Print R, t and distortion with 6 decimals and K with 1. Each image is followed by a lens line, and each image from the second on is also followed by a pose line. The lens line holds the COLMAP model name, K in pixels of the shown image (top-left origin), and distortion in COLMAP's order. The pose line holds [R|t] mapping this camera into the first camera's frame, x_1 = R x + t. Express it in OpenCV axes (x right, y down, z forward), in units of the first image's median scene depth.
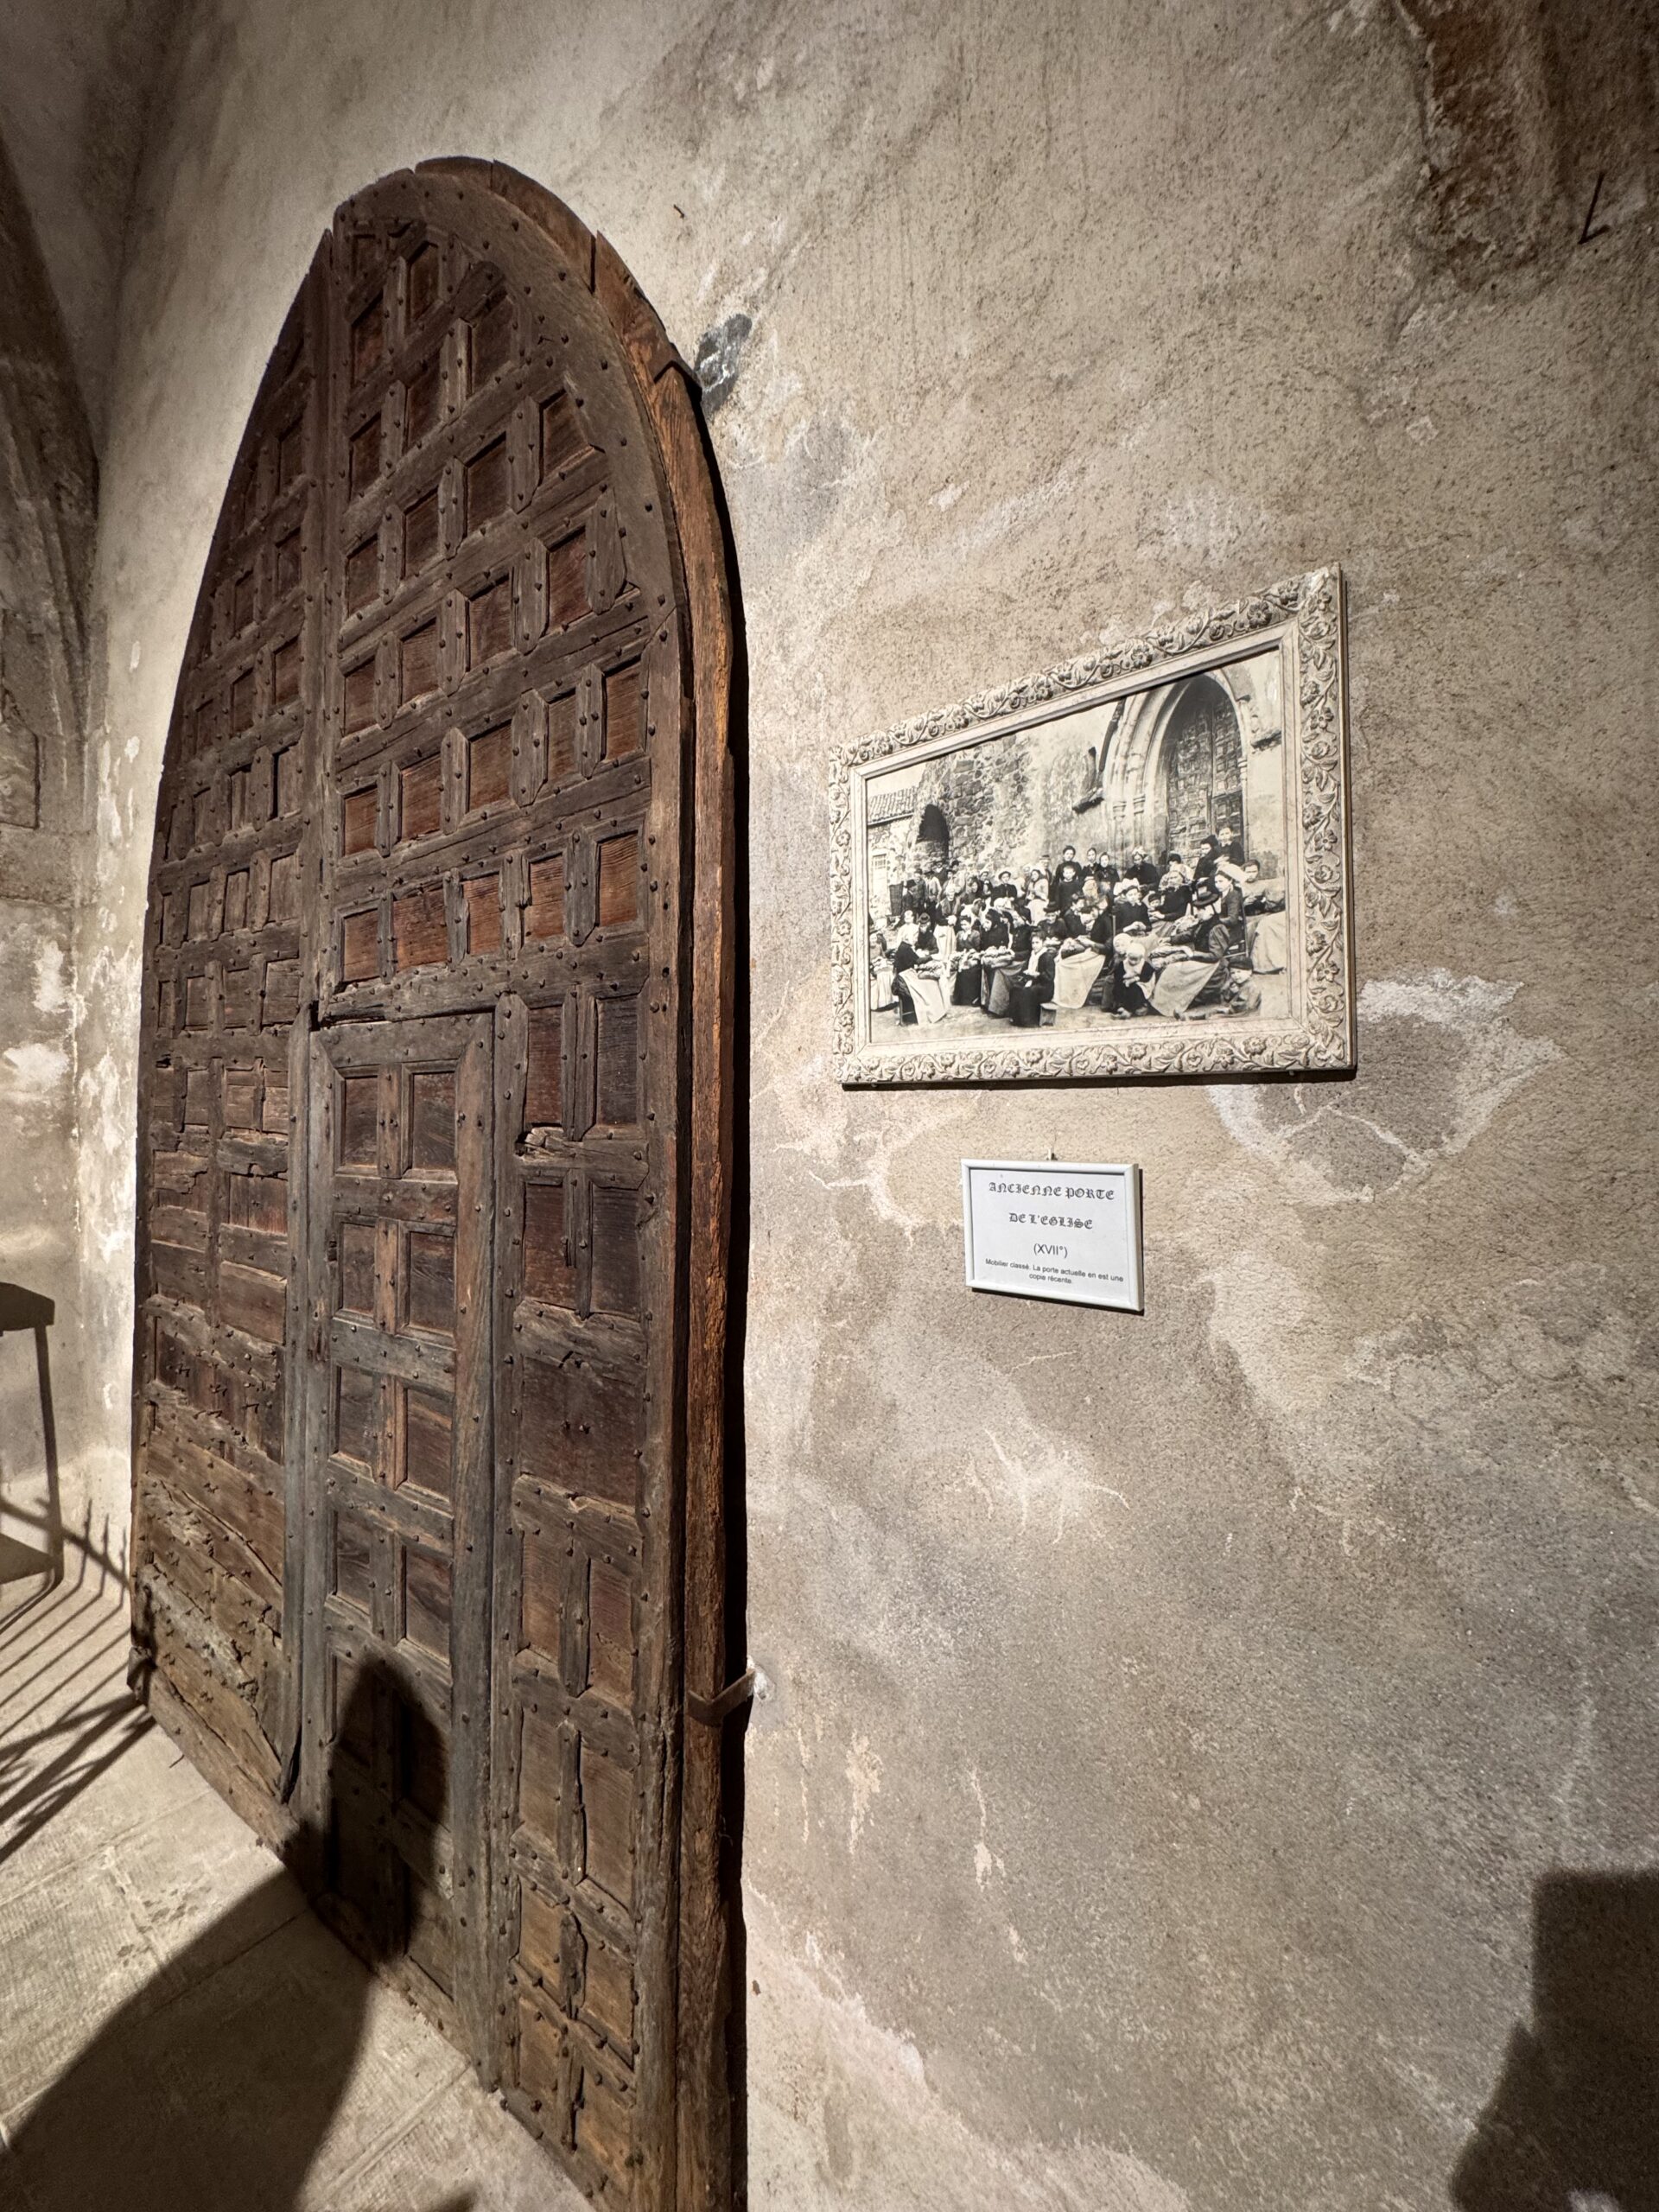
lens RADIAL K [[891.3, 0, 823.0], [0, 891.3, 1095.5], [0, 0, 1]] dist [-0.004653, -0.000410]
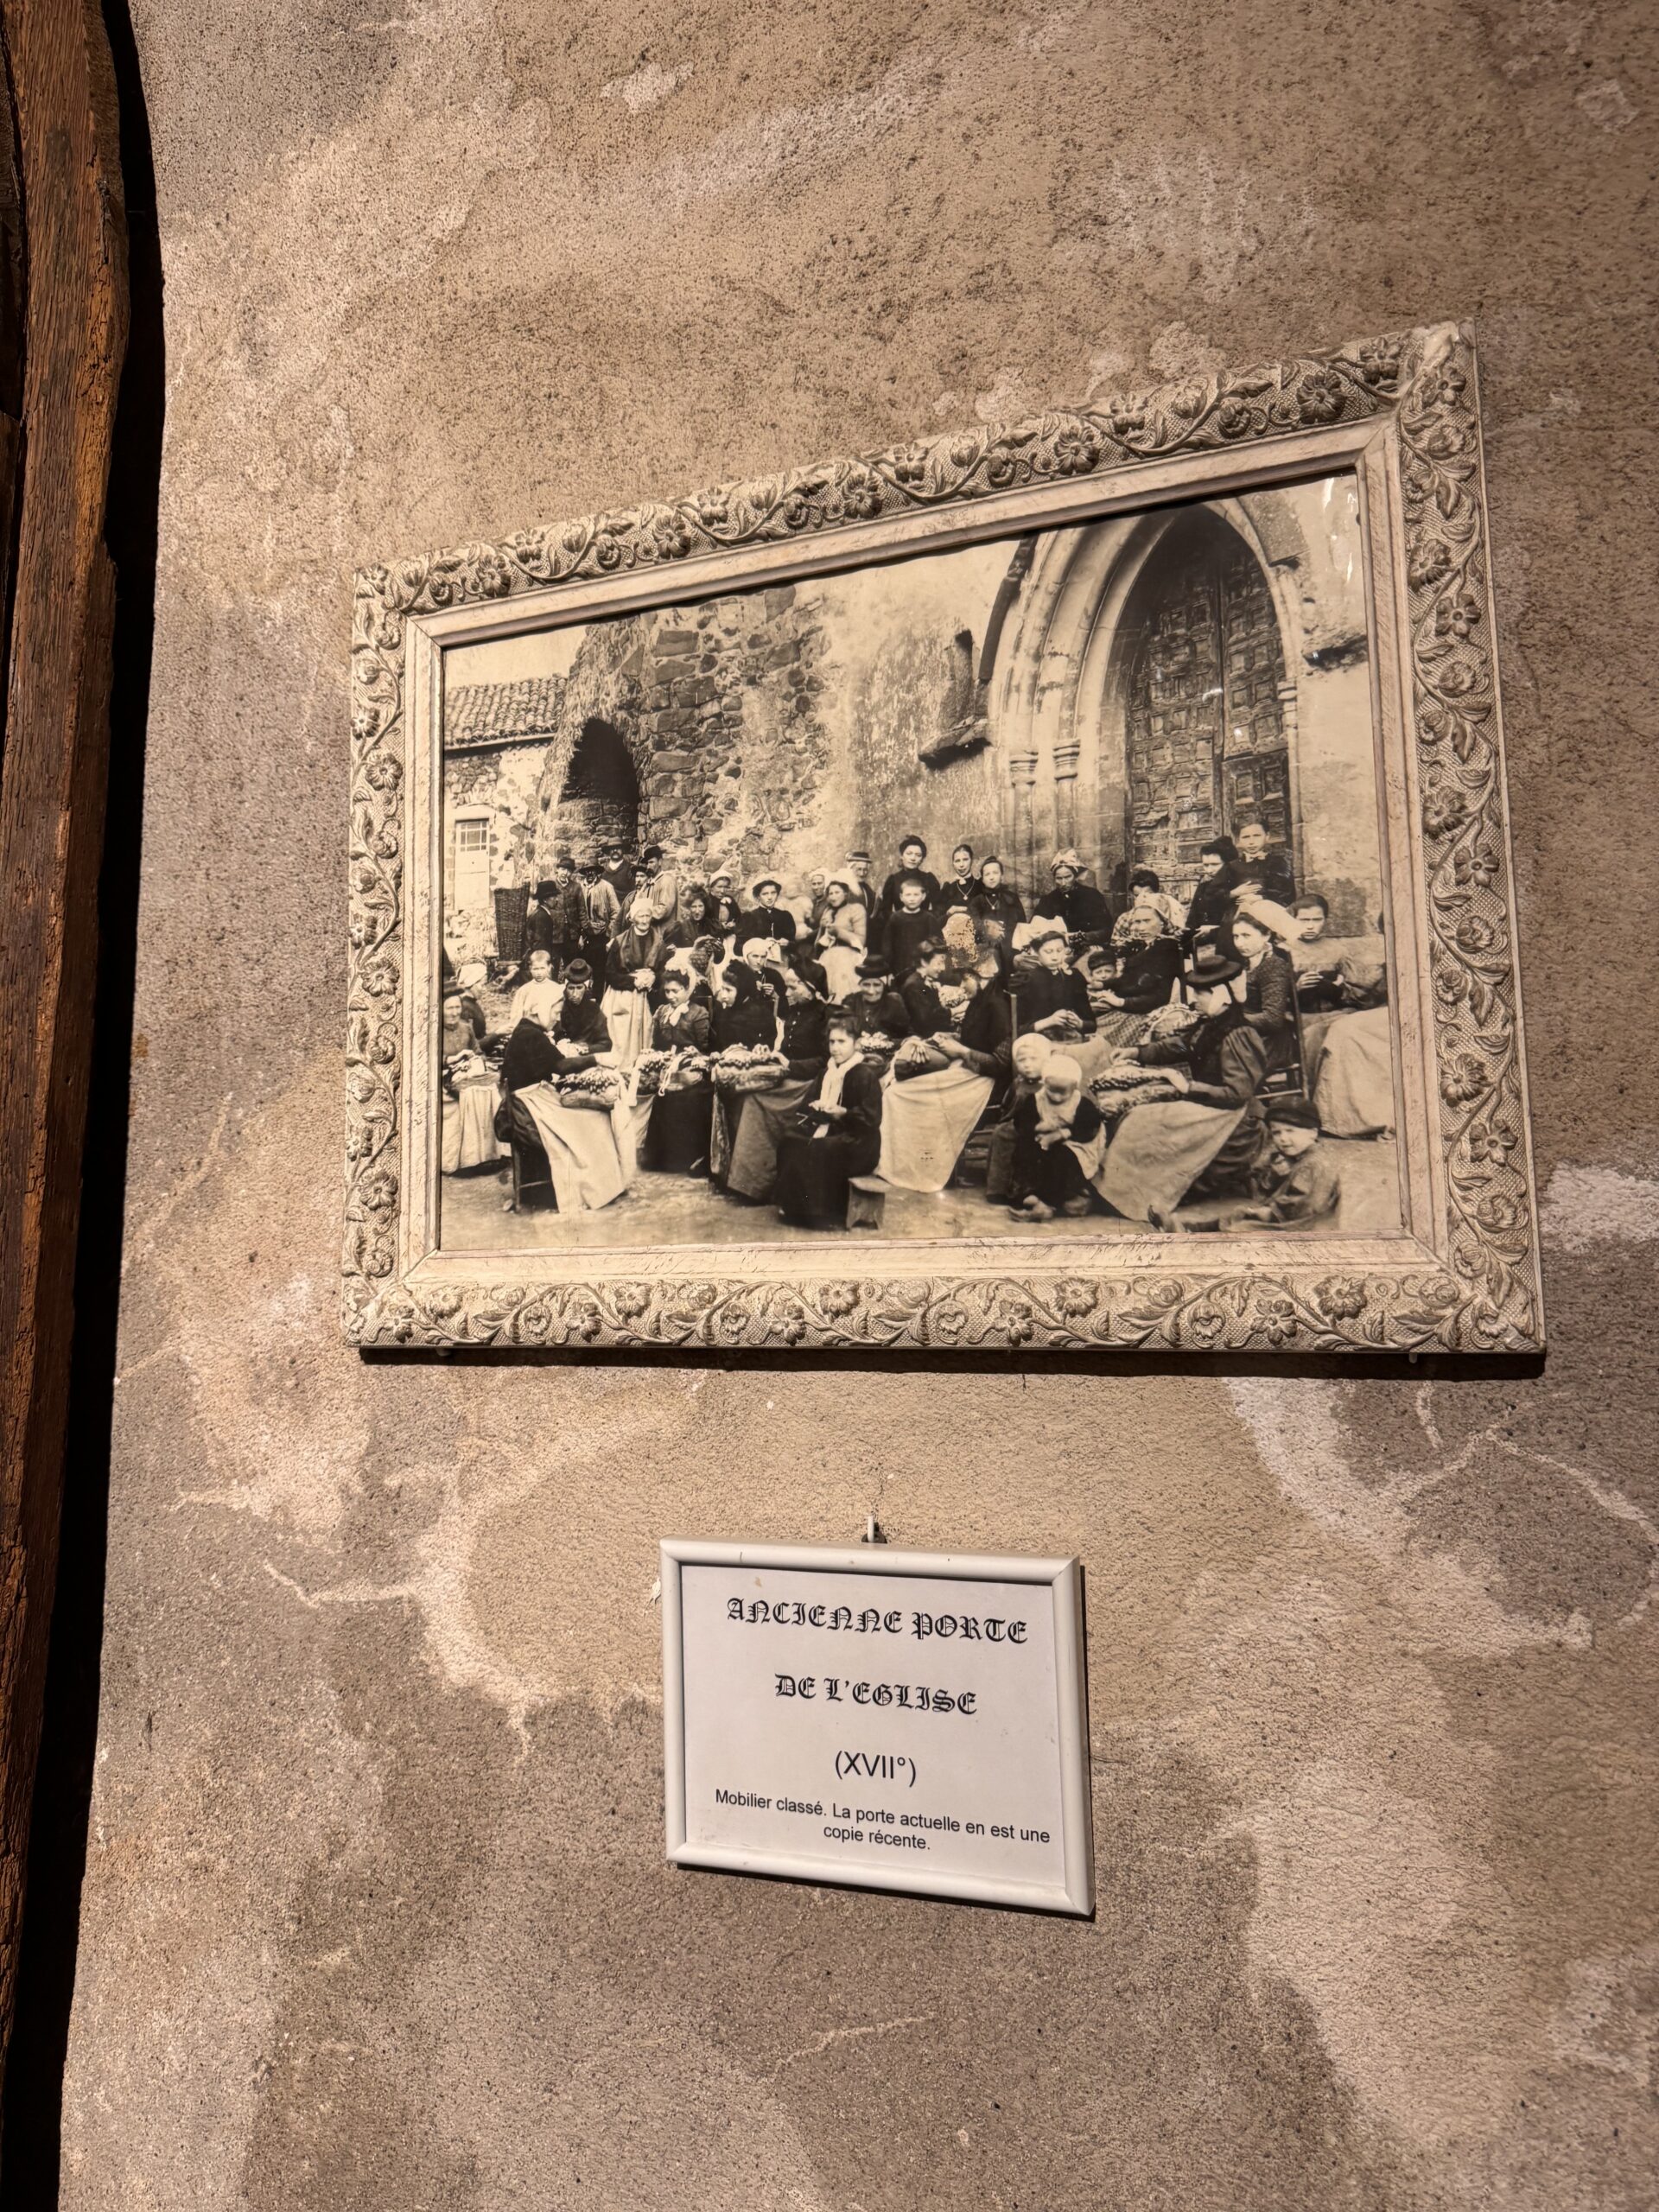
lens RADIAL K [[1589.2, 0, 837.2], [0, 1589.2, 1121.6], [0, 0, 1]] dist [0.026892, -0.041265]
pose [[0.943119, 0.040525, 0.329975, -0.022527], [-0.005045, 0.994173, -0.107677, -0.047677], [-0.332416, 0.099888, 0.937828, 0.270069]]
